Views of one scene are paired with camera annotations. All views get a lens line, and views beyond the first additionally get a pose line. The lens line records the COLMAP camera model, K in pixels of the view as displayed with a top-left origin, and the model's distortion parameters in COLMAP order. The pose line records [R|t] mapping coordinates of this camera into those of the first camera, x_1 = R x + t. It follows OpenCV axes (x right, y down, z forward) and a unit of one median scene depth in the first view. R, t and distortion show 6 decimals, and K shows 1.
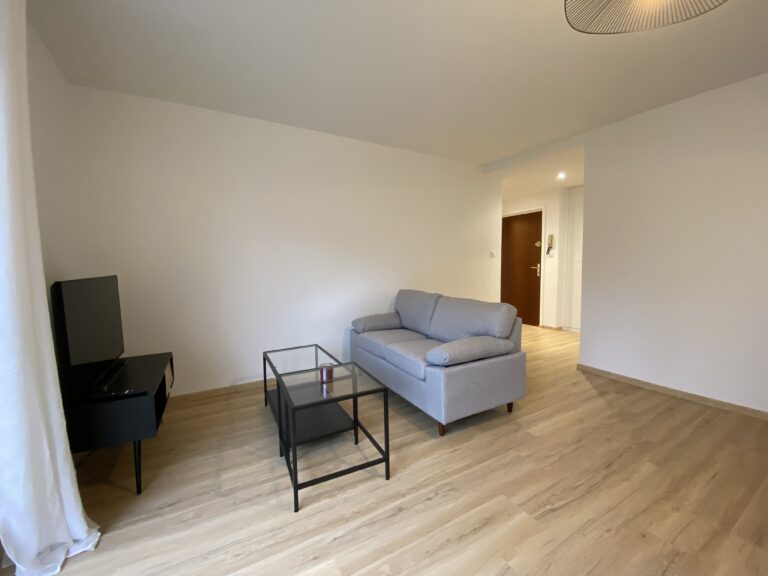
lens RADIAL K [[308.9, 0, 379.0], [0, 308.9, 288.3], [0, 0, 1]] dist [-0.003503, -0.007374]
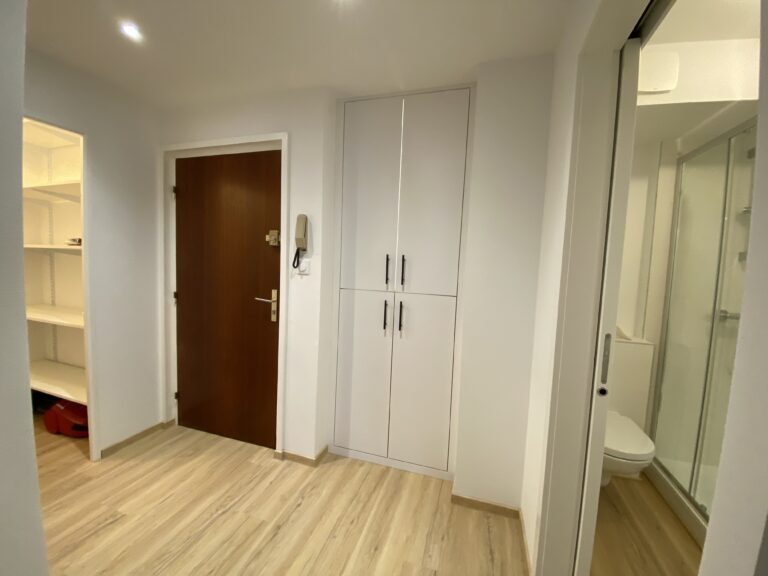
lens RADIAL K [[308.9, 0, 386.7], [0, 308.9, 290.9], [0, 0, 1]] dist [-0.003503, -0.007374]
pose [[0.702424, -0.016054, 0.711577, 0.351549], [0.008737, 0.999865, 0.013933, -0.084400], [-0.711705, -0.003570, 0.702469, 0.646957]]
